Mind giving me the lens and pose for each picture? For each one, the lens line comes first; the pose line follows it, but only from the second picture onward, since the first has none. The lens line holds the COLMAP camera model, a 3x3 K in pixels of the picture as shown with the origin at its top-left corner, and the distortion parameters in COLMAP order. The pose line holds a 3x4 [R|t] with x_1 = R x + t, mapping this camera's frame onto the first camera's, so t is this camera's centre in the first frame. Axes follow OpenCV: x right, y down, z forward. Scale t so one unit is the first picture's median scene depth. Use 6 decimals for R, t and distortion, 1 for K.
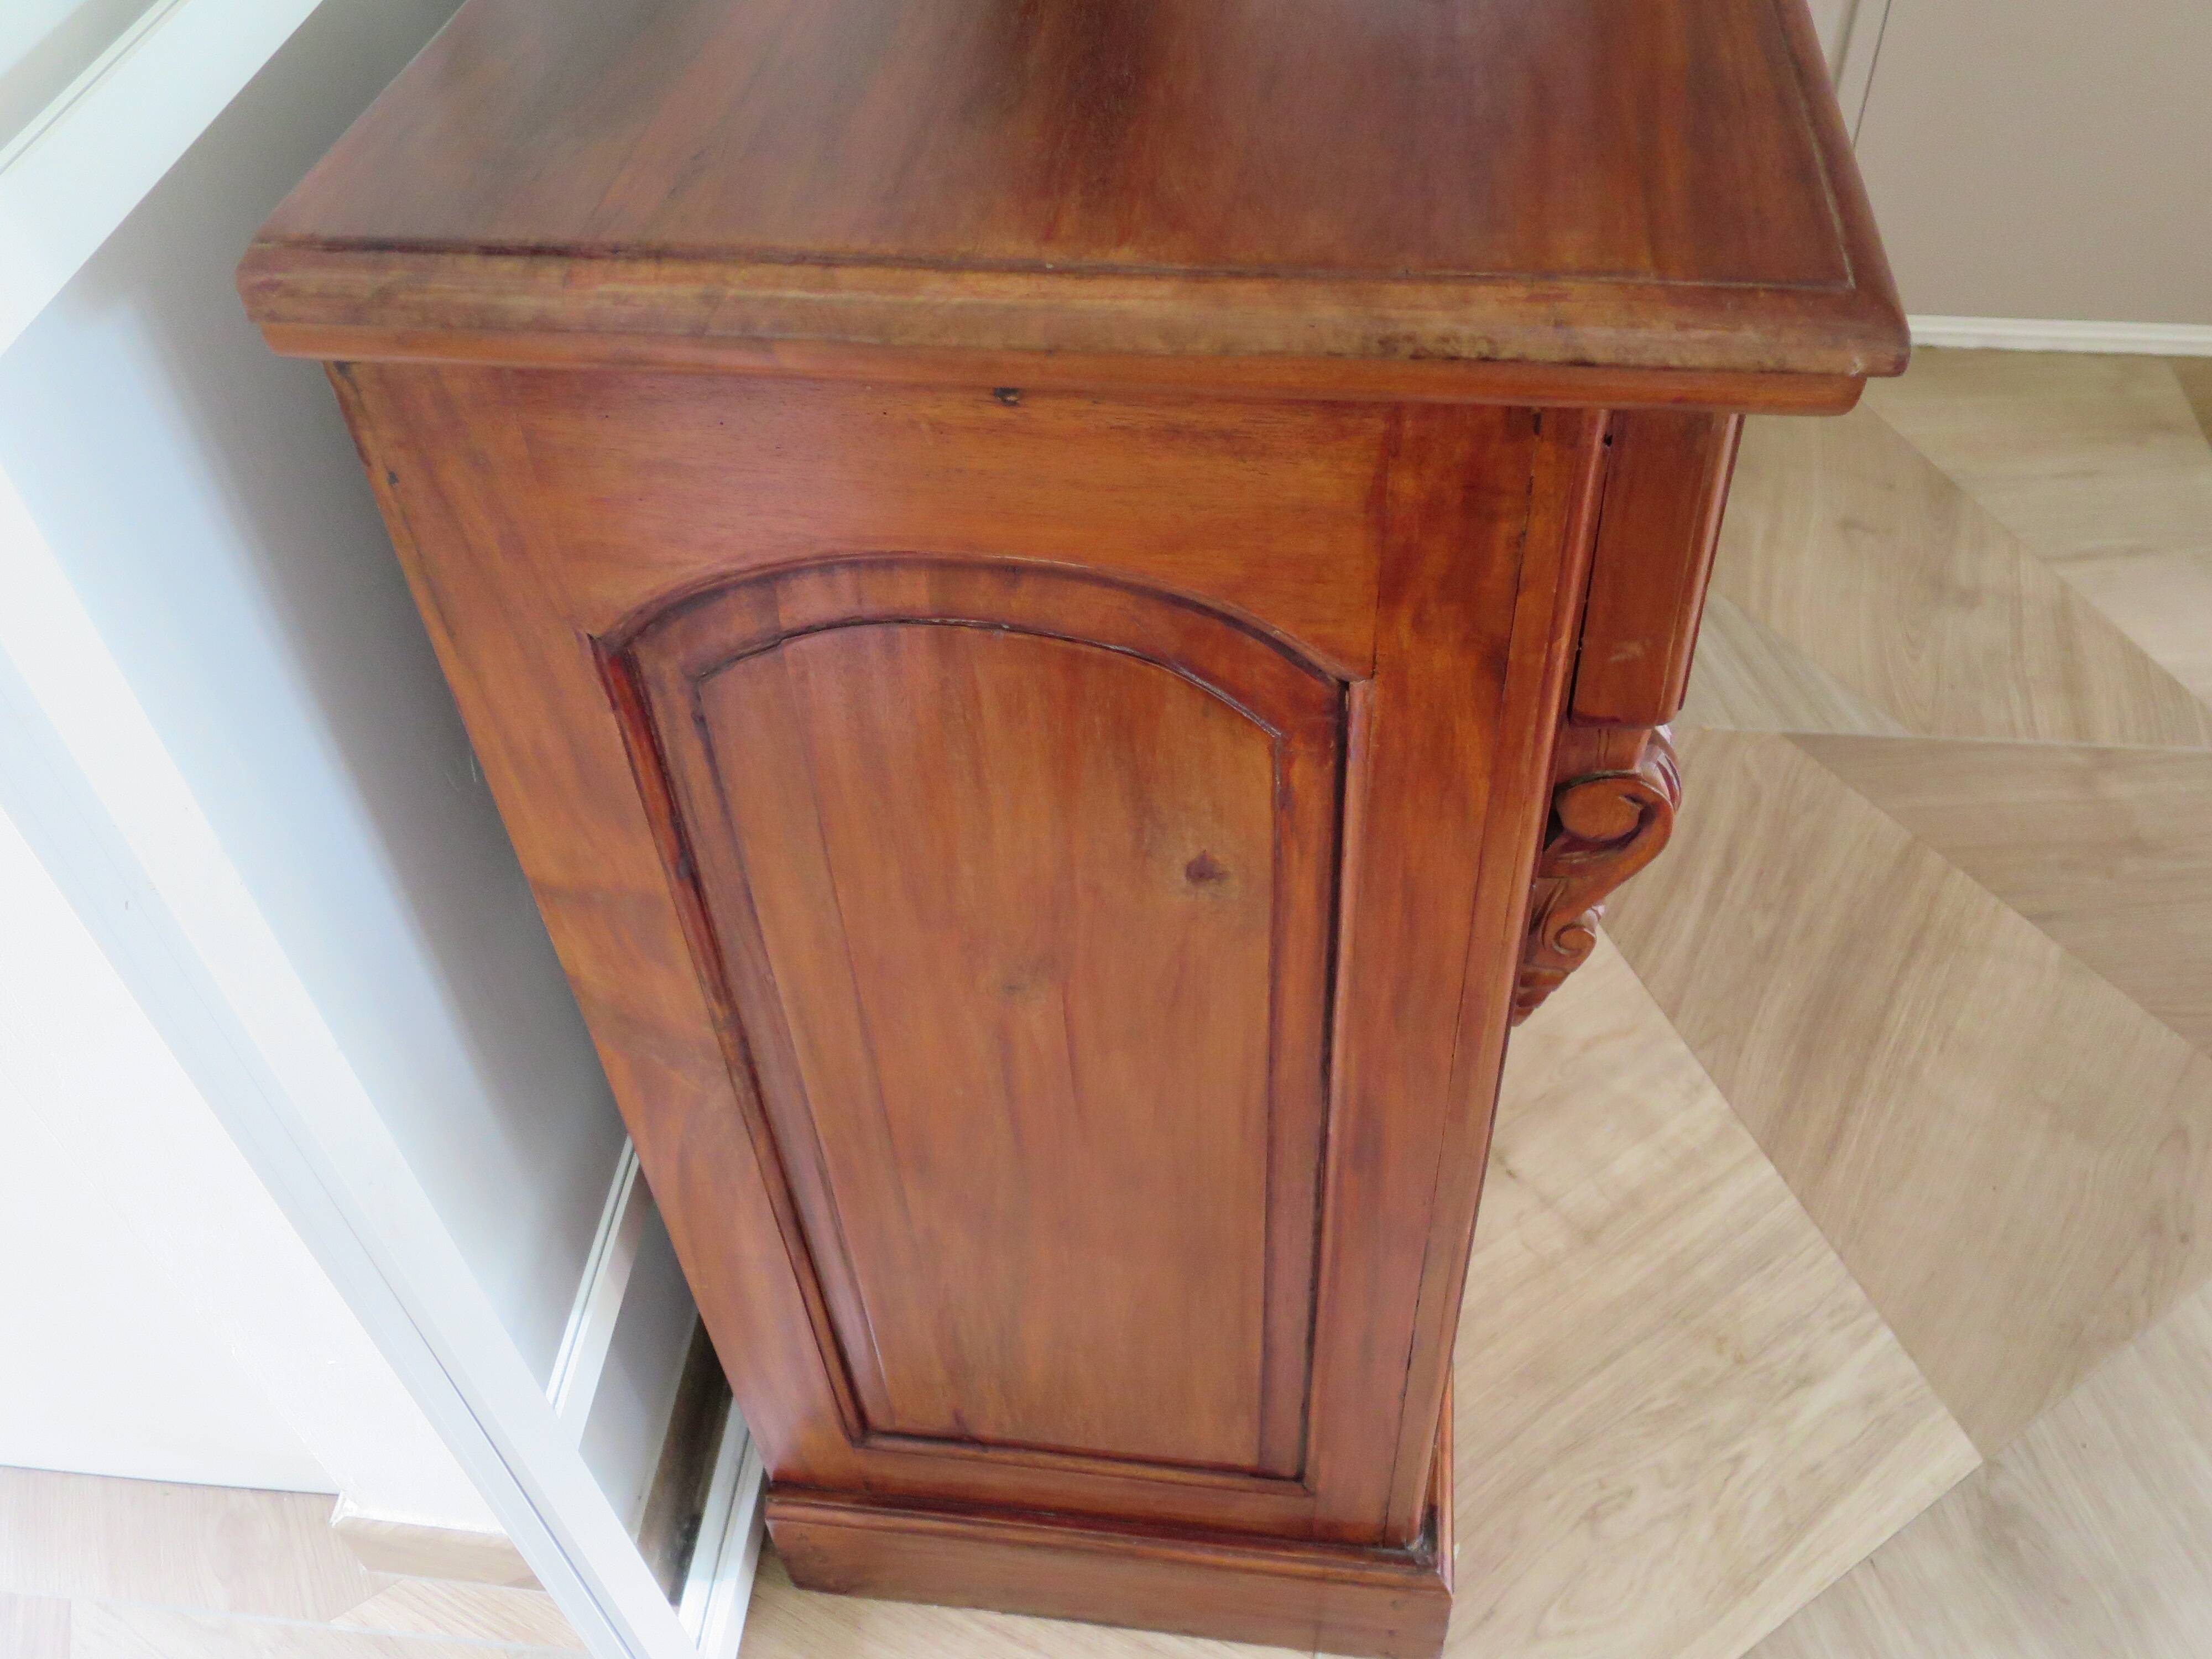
lens RADIAL K [[1869.3, 0, 1104.9], [0, 1869.3, 809.5], [0, 0, 1]] dist [-0.051481, 0.026868]
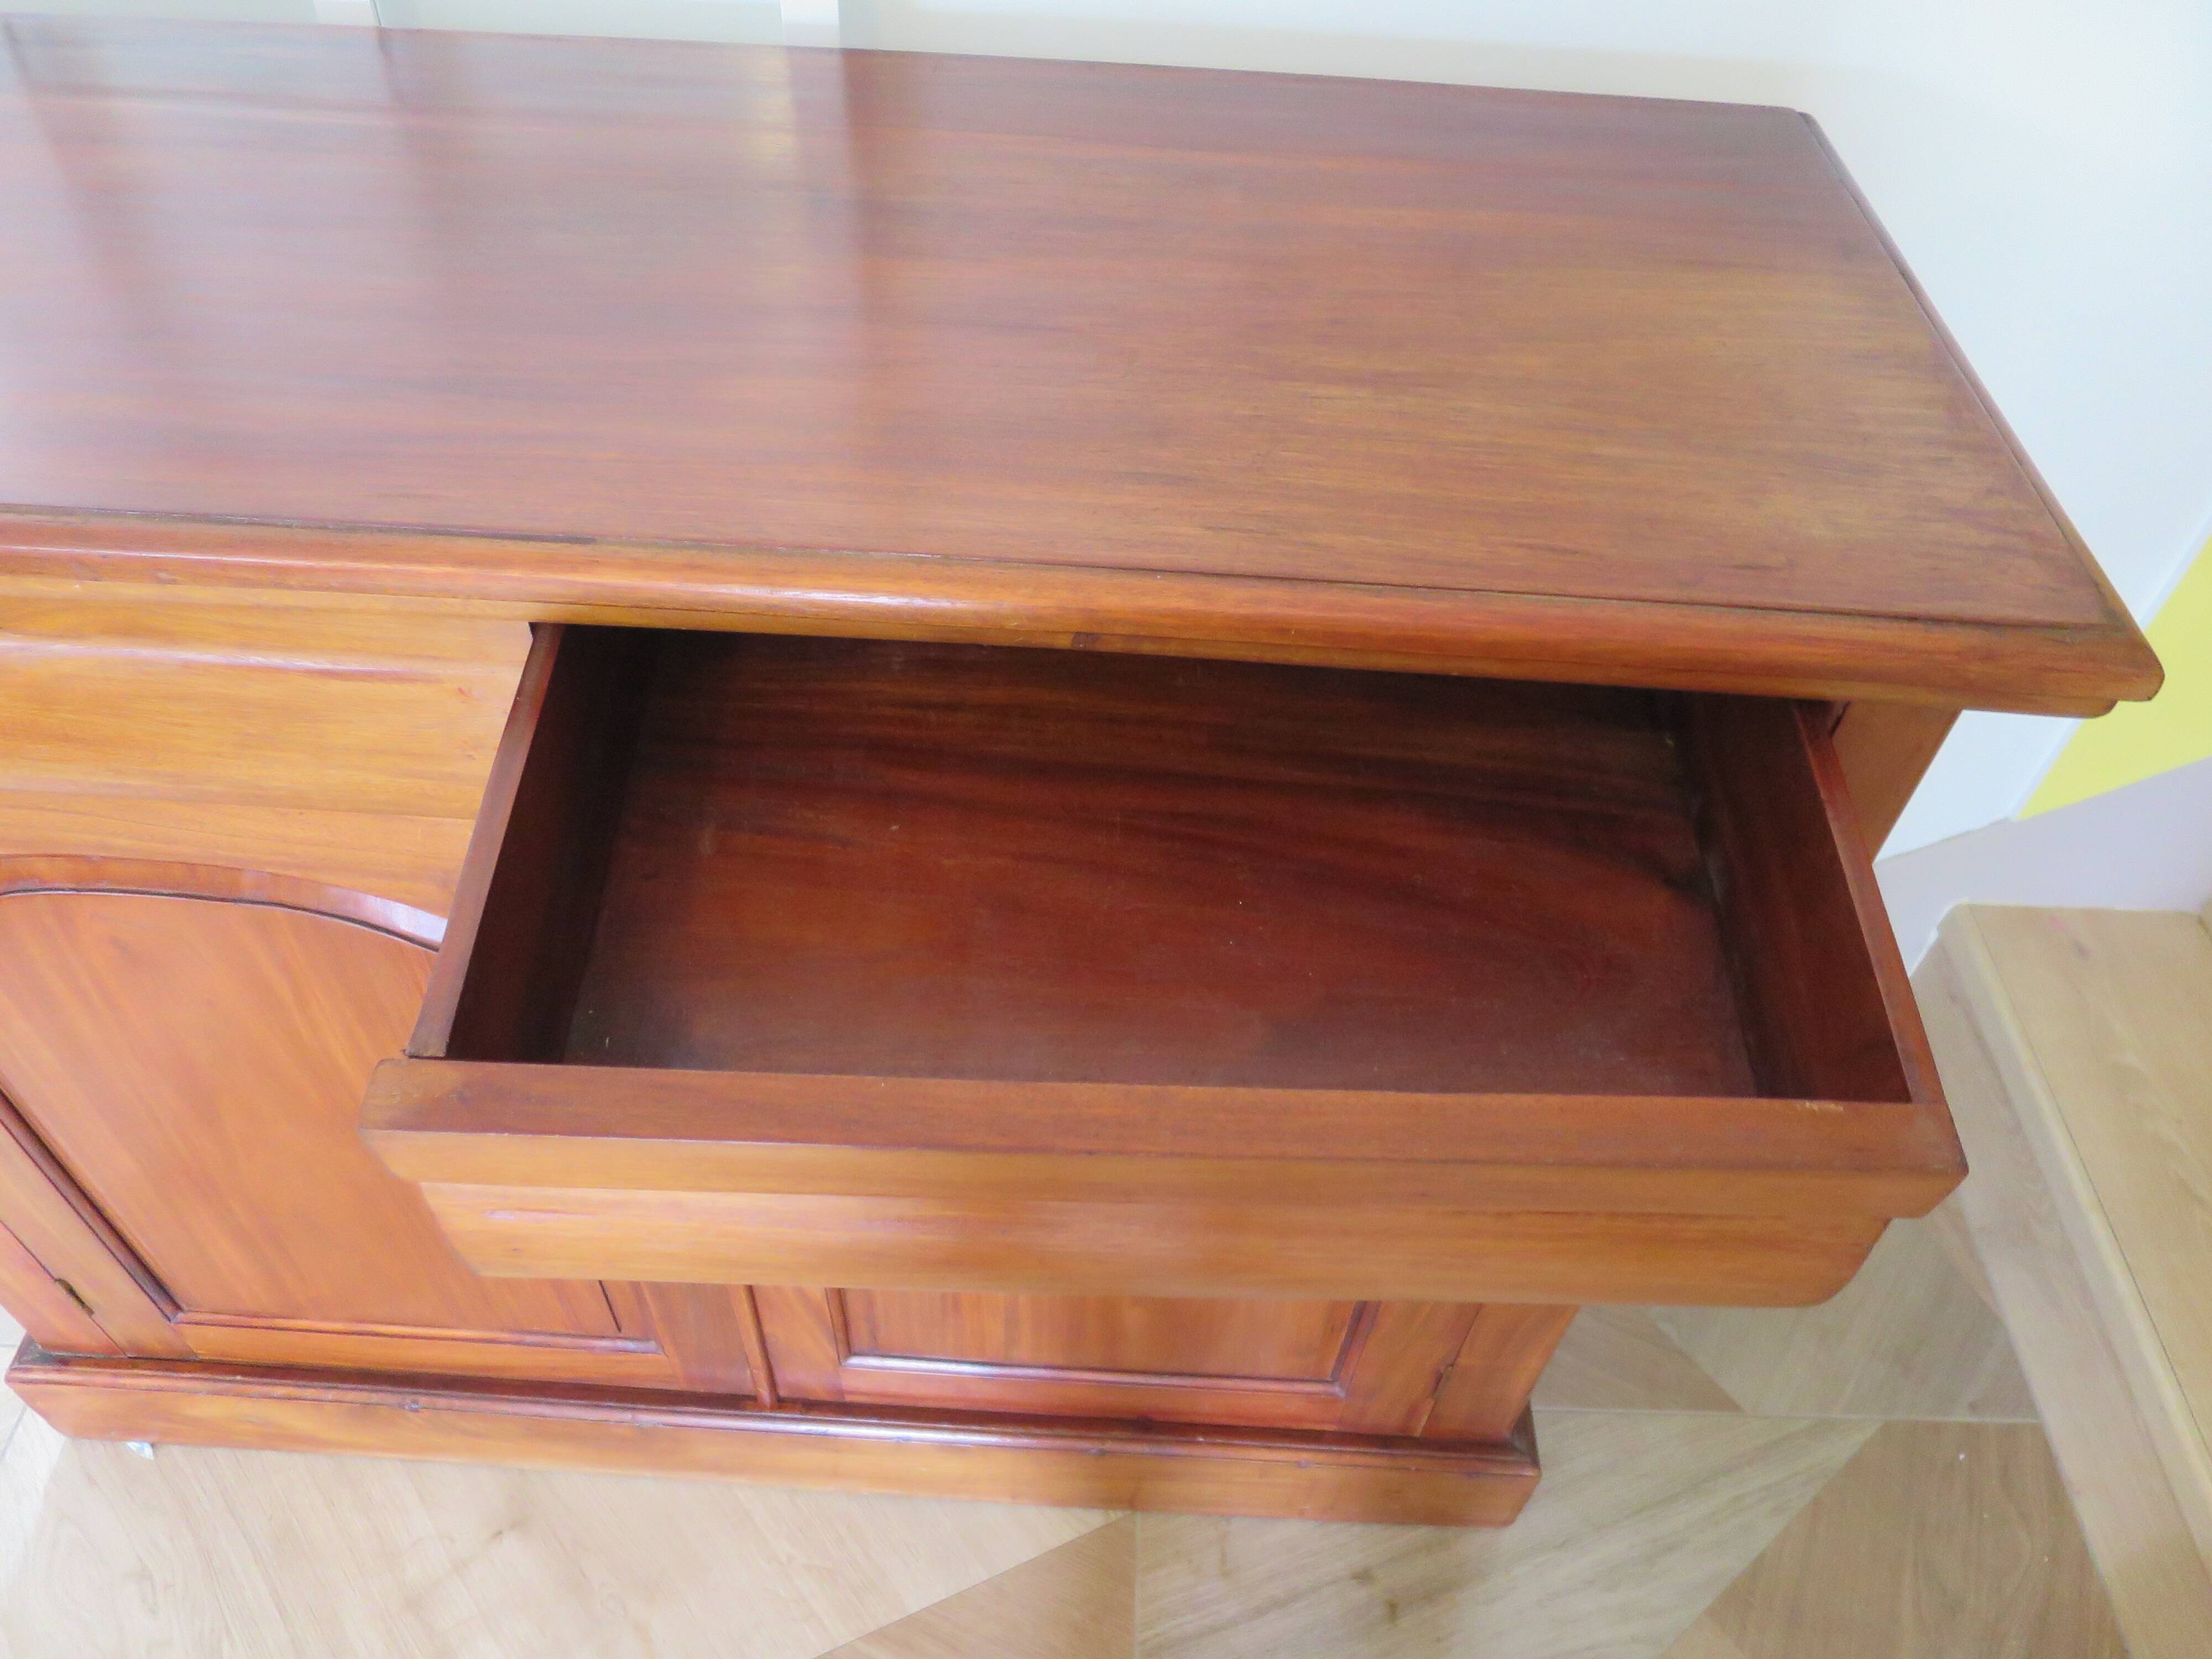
lens RADIAL K [[1581.1, 0, 1100.1], [0, 1581.1, 822.3], [0, 0, 1]] dist [-0.051364, 0.011633]
pose [[0.092333, 0.761719, -0.641295, 0.517618], [-0.751623, 0.475747, 0.456866, -0.661673], [0.653098, 0.439829, 0.616453, 0.525287]]
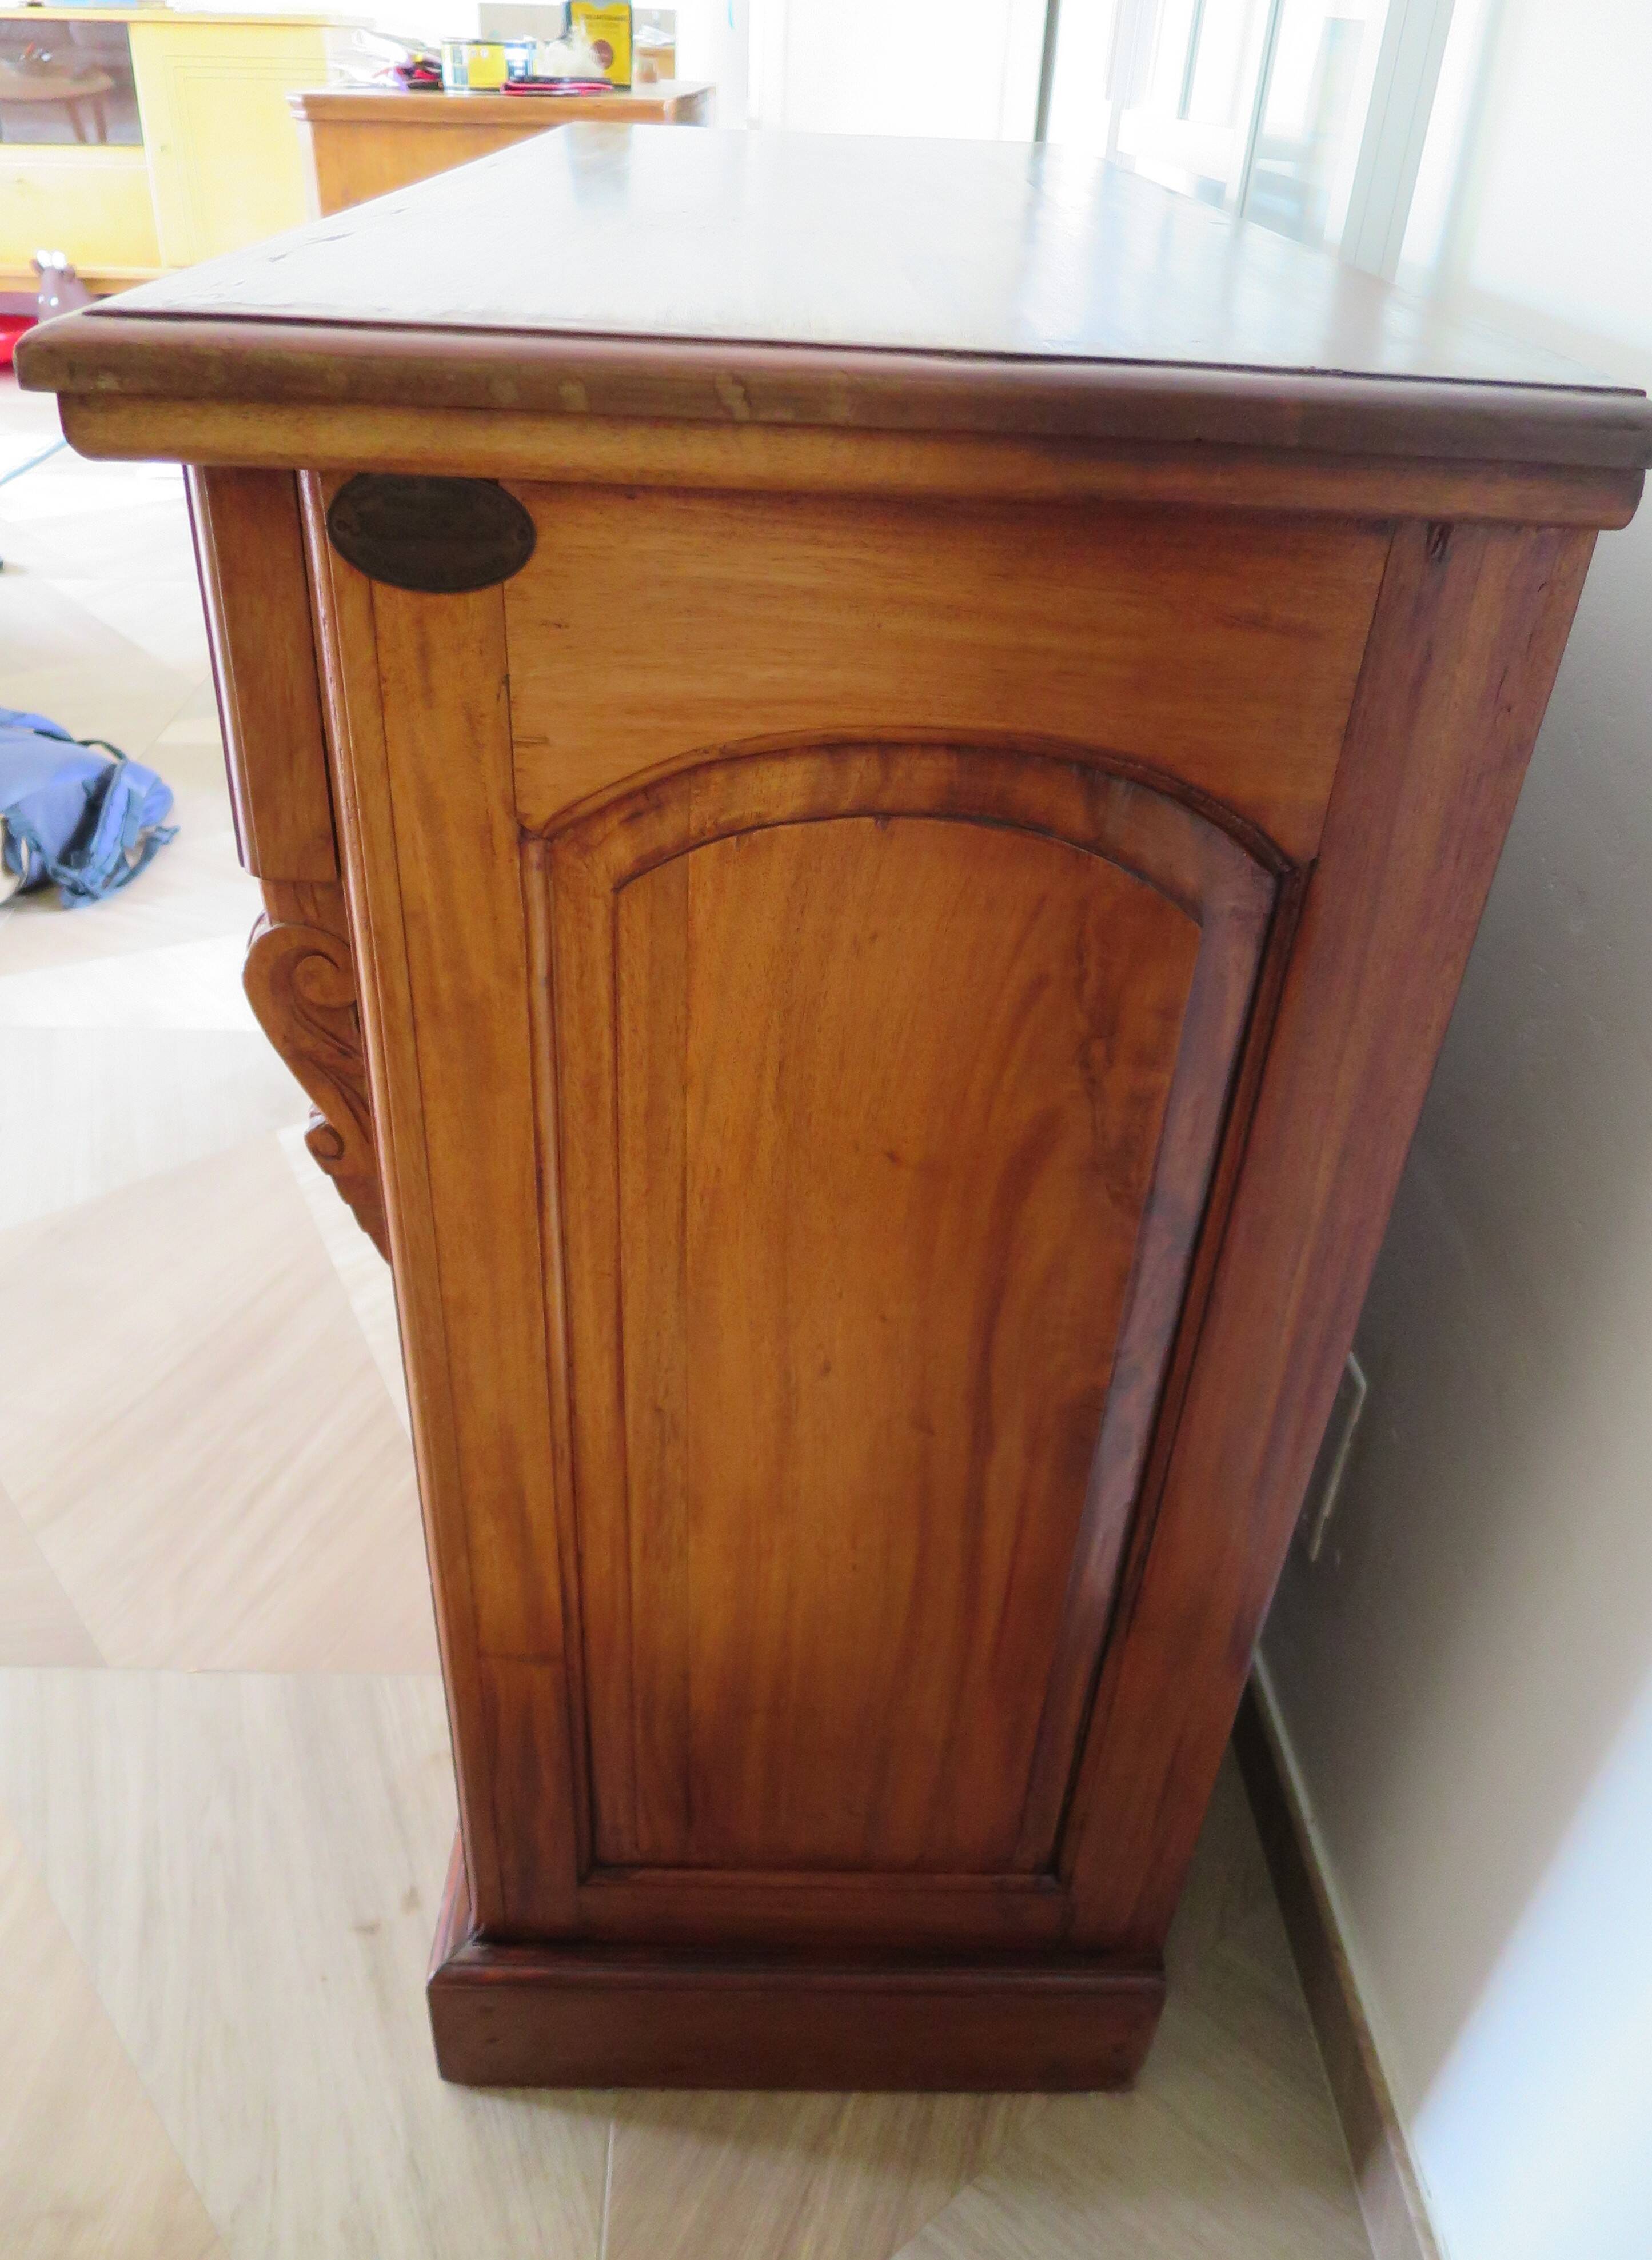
lens RADIAL K [[1635.6, 0, 822.9], [0, 1635.6, 1115.0], [0, 0, 1]] dist [-0.054828, 0.019743]
pose [[-0.989285, 0.081558, -0.121089, 0.151953], [-0.105730, 0.171714, 0.979457, -1.008387], [0.100675, 0.981765, -0.161251, 1.143917]]
